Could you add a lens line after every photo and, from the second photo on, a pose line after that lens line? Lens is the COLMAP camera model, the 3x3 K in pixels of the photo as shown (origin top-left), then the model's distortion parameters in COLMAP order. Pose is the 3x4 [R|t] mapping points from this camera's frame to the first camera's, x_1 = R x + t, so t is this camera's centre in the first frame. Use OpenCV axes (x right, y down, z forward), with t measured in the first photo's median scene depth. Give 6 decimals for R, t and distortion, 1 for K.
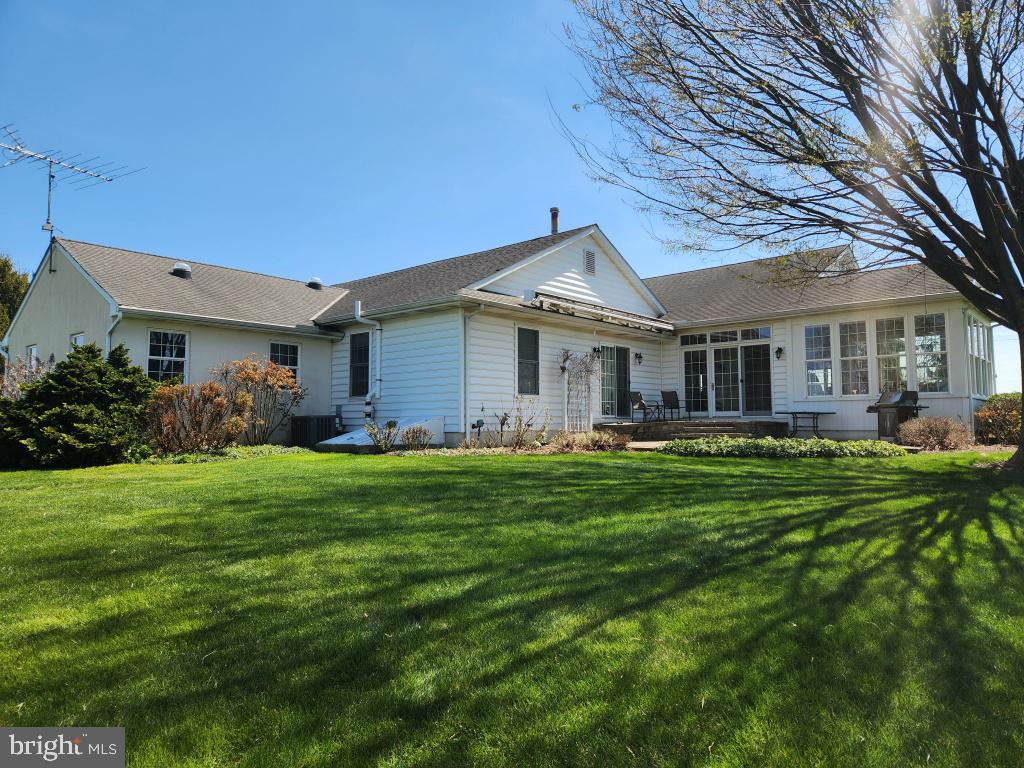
lens RADIAL K [[683.7, 0, 511.8], [0, 683.7, 370.7], [0, 0, 1]] dist [0.047274, -0.035409]
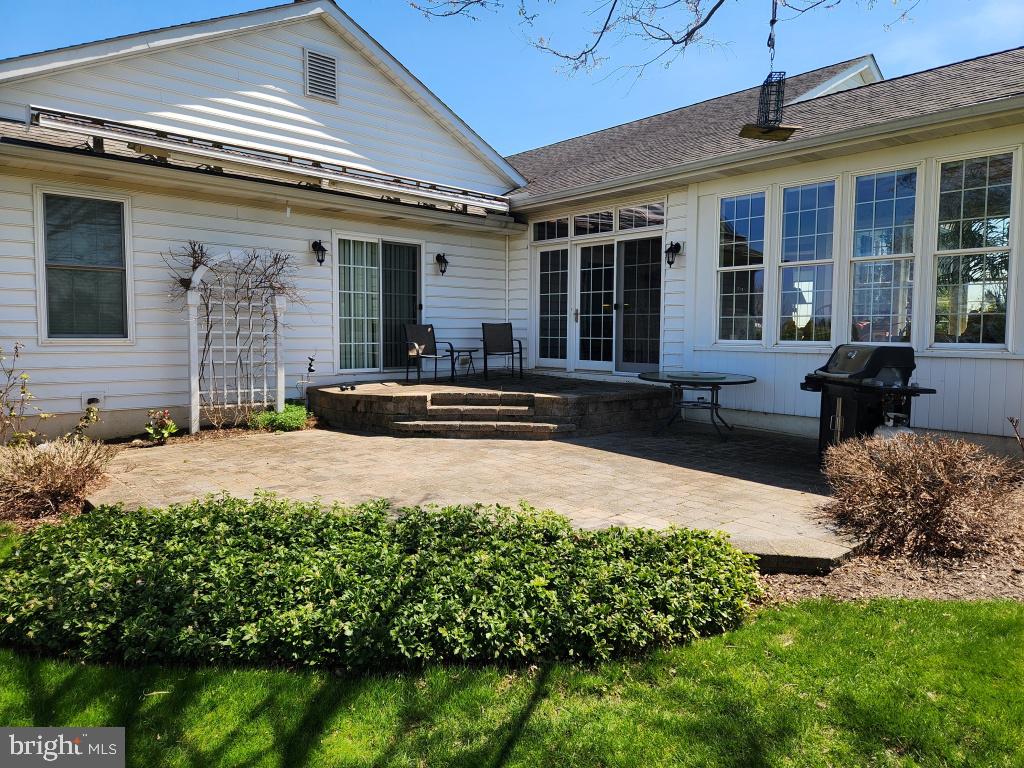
lens RADIAL K [[683.7, 0, 511.8], [0, 683.7, 370.7], [0, 0, 1]] dist [0.047274, -0.035409]
pose [[0.993578, 0.021486, -0.111088, 0.317934], [-0.006202, 0.990671, 0.136131, -0.008117], [0.112976, -0.134568, 0.984443, 0.460094]]
